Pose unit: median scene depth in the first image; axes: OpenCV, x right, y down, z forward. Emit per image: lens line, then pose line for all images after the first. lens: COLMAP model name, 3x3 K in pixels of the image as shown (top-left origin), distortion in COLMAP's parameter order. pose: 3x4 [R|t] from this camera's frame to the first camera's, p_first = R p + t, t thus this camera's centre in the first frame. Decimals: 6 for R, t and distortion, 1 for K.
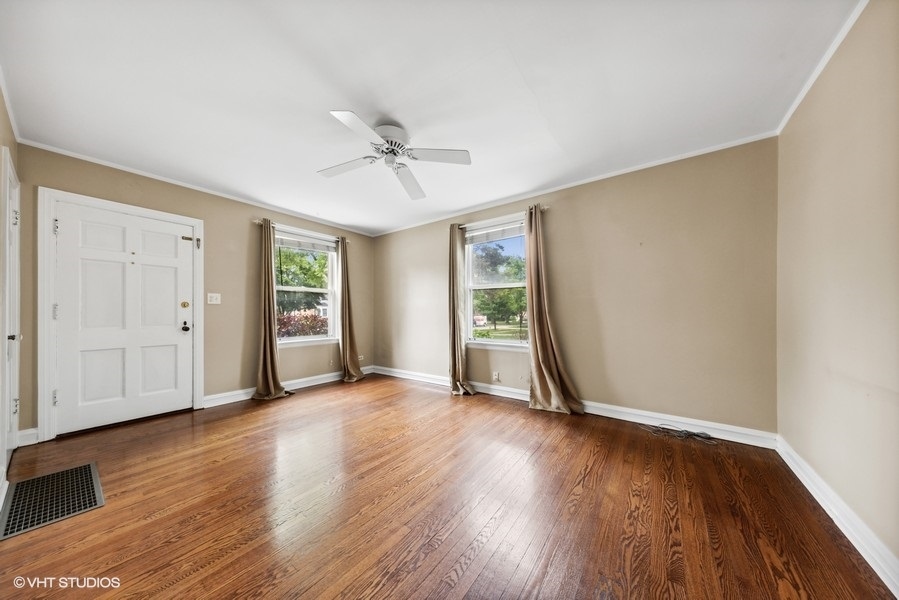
lens RADIAL K [[273.2, 0, 449.5], [0, 273.2, 300.0], [0, 0, 1]] dist [0.000592, 0.000045]
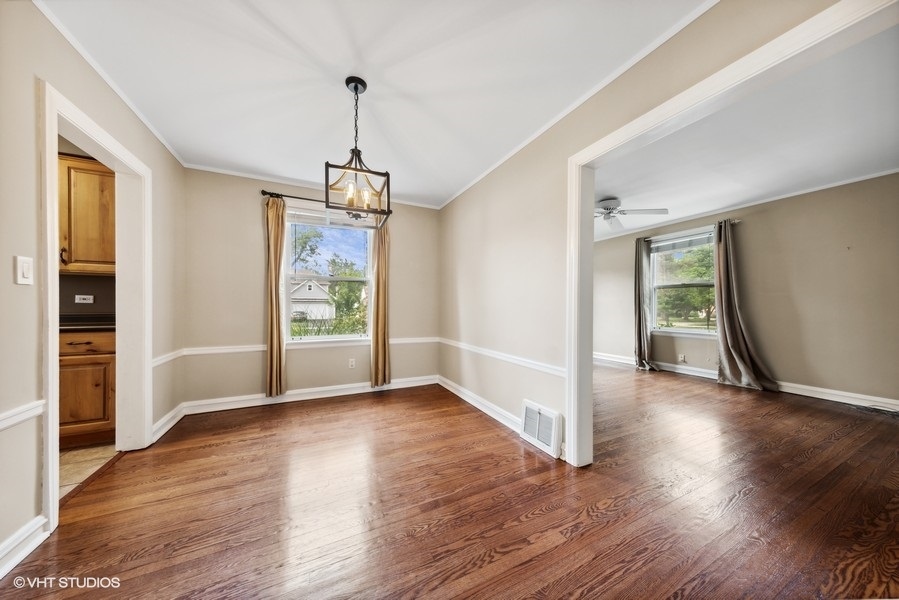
lens RADIAL K [[273.2, 0, 449.5], [0, 273.2, 300.0], [0, 0, 1]] dist [0.000592, 0.000045]
pose [[0.876900, -0.003377, -0.480660, -0.156121], [0.015178, 0.999671, 0.020668, -0.027163], [0.480432, -0.025419, 0.876663, -0.582182]]
